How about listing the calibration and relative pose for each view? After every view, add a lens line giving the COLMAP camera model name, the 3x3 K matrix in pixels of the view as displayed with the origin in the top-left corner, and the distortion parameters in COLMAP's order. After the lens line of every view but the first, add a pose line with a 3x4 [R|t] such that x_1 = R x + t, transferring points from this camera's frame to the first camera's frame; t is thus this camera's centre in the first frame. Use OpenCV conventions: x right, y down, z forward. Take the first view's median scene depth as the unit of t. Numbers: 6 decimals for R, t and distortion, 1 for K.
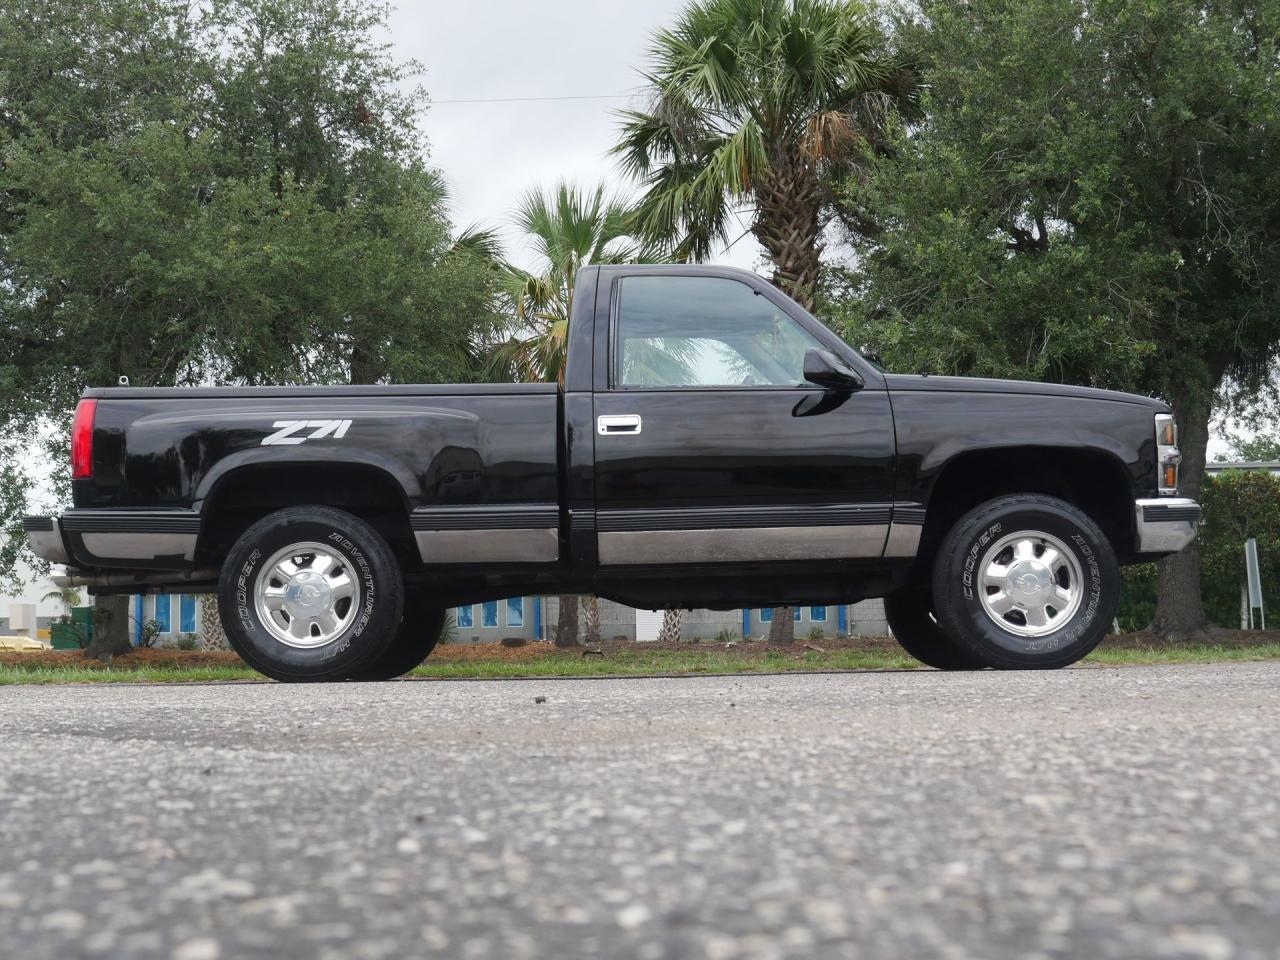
lens RADIAL K [[1816.6, 0, 640.6], [0, 1816.6, 484.3], [0, 0, 1]] dist [-0.005531, 0.109024]
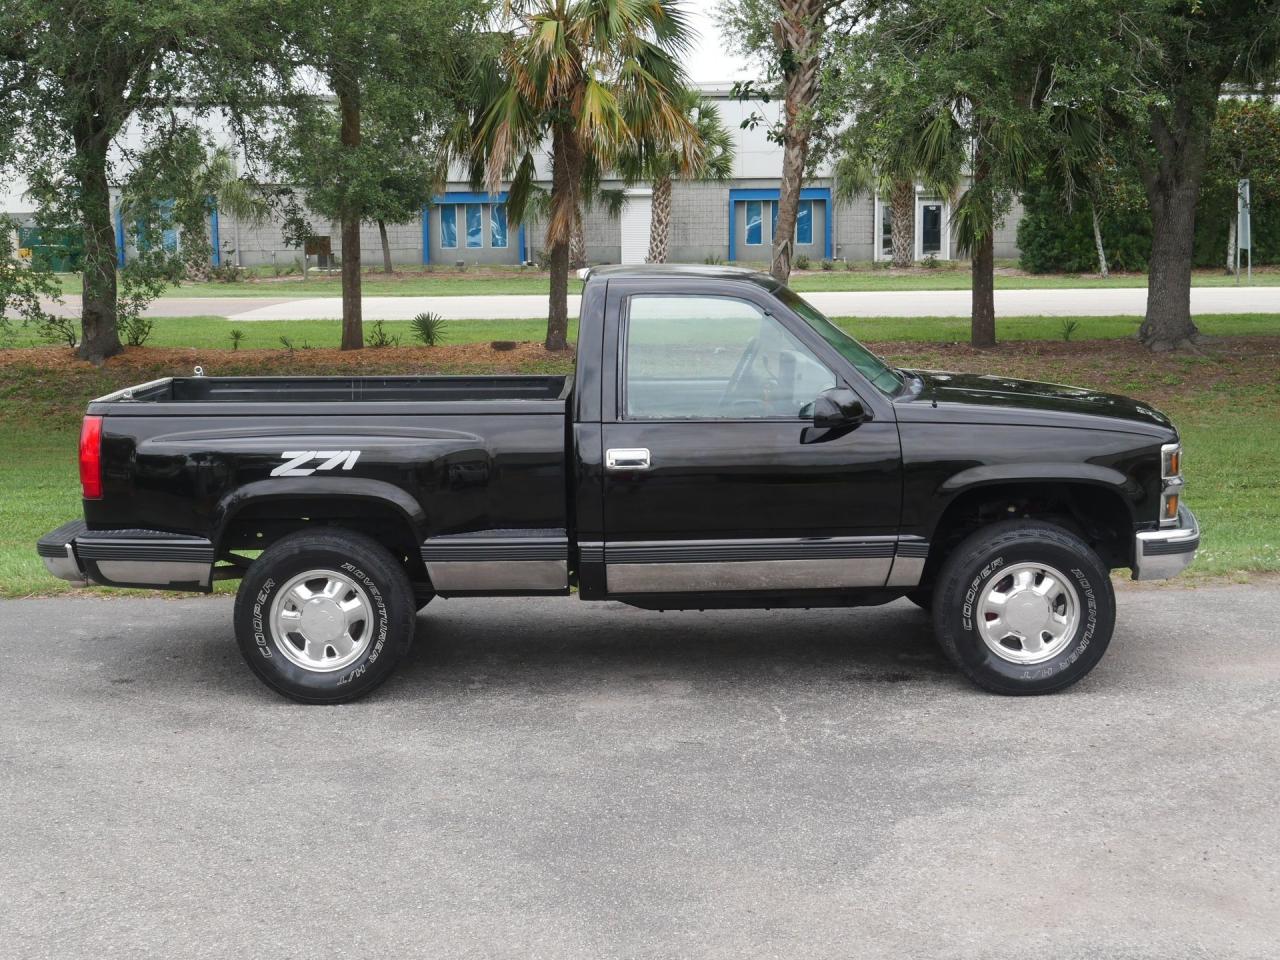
lens RADIAL K [[1820.0, 0, 638.4], [0, 1820.0, 478.9], [0, 0, 1]] dist [-0.005816, -0.038744]
pose [[0.999942, 0.005291, 0.009343, -0.005134], [-0.007306, 0.972936, 0.230961, -0.084871], [-0.007868, -0.231016, 0.972918, 0.006954]]
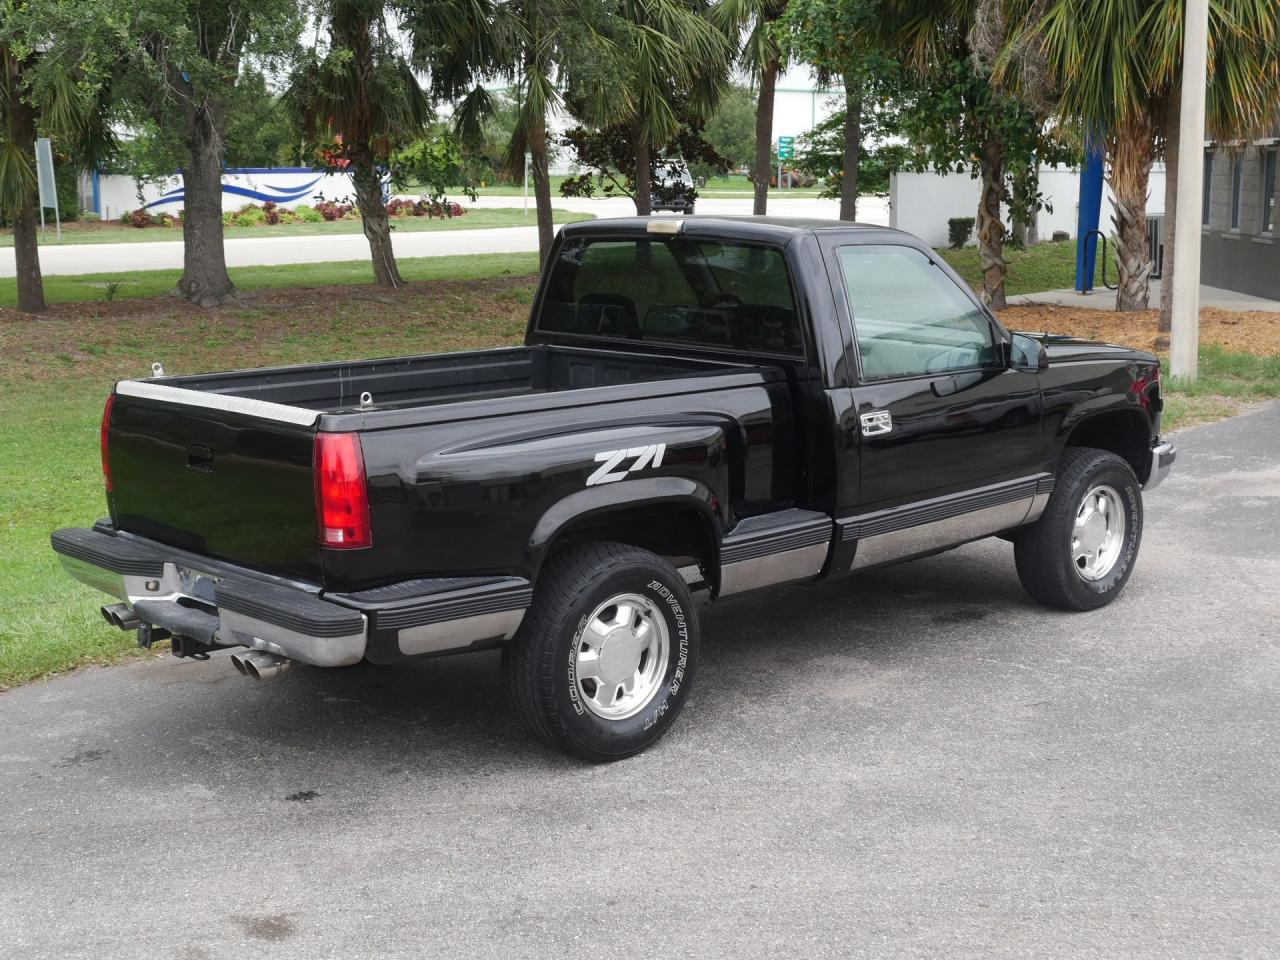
lens RADIAL K [[1751.4, 0, 640.9], [0, 1751.4, 481.2], [0, 0, 1]] dist [-0.003899, -0.007231]
pose [[0.721614, -0.107033, 0.683972, -0.238955], [-0.071682, 0.971114, 0.227595, -0.066615], [-0.688575, -0.213264, 0.693097, 0.152164]]
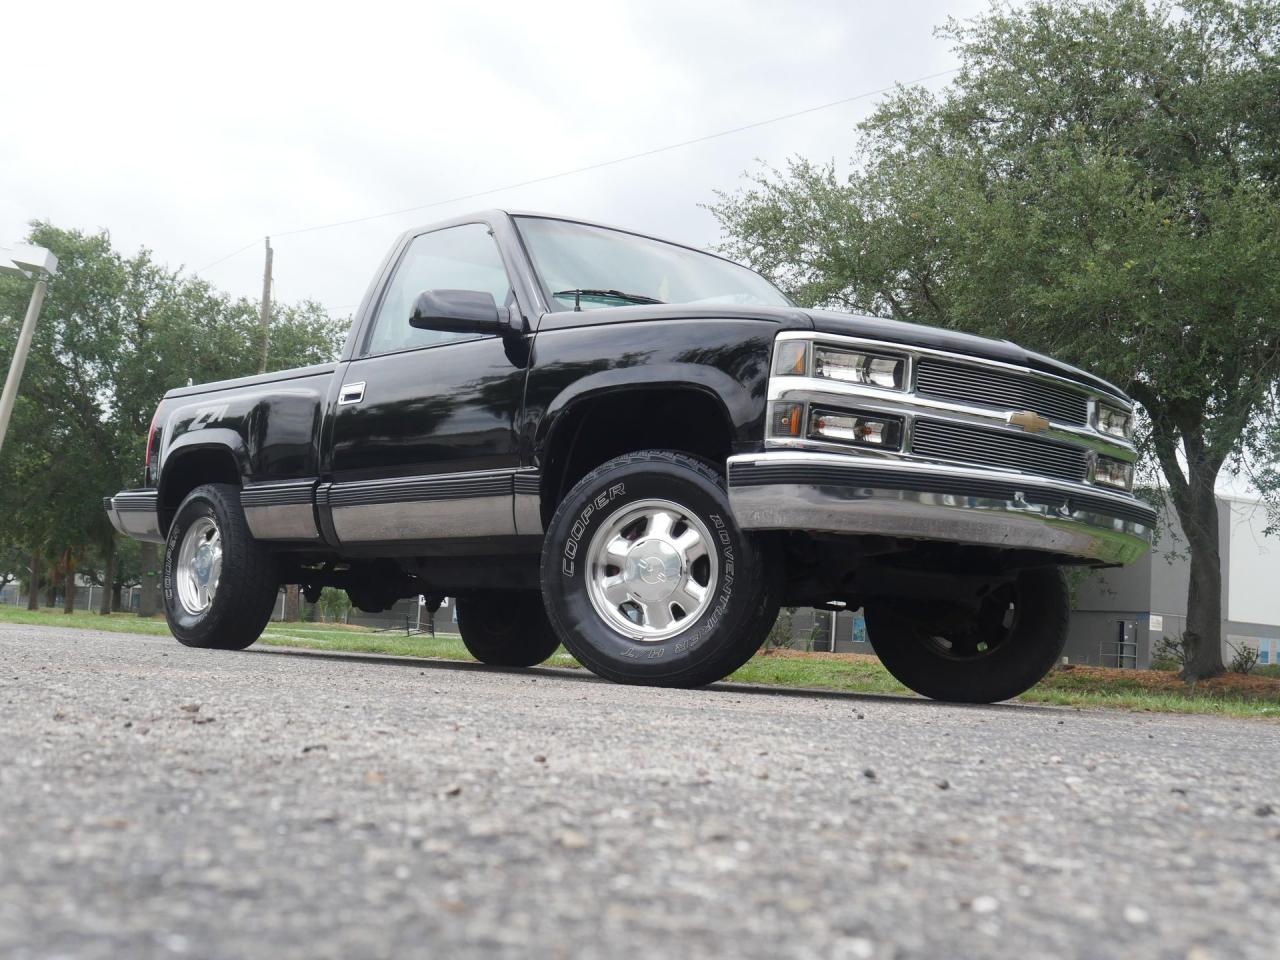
lens RADIAL K [[1661.1, 0, 642.2], [0, 1661.1, 478.6], [0, 0, 1]] dist [0.005610, 0.012801]
pose [[0.647319, -0.022249, -0.761895, 0.247944], [-0.000758, 0.999555, -0.029834, 0.012496], [0.762219, 0.019890, 0.647014, 0.186354]]
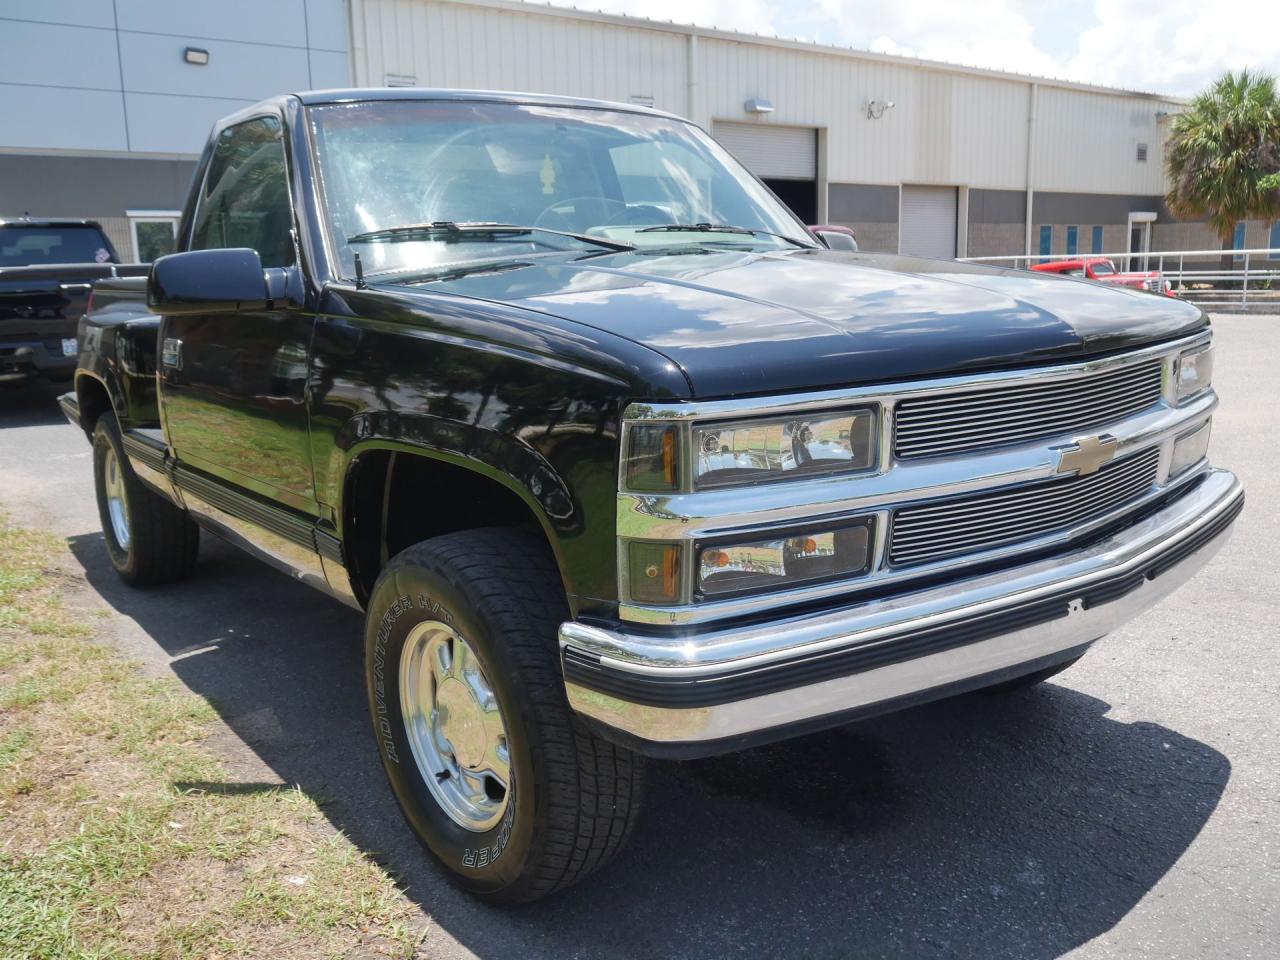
lens RADIAL K [[1068.2, 0, 639.4], [0, 1068.2, 479.4], [0, 0, 1]] dist [-0.006208, -0.000996]
pose [[0.608419, 0.158640, -0.777599, 0.153419], [0.092875, 0.958852, 0.268286, -0.027333], [0.788163, -0.235450, 0.568650, 0.297020]]
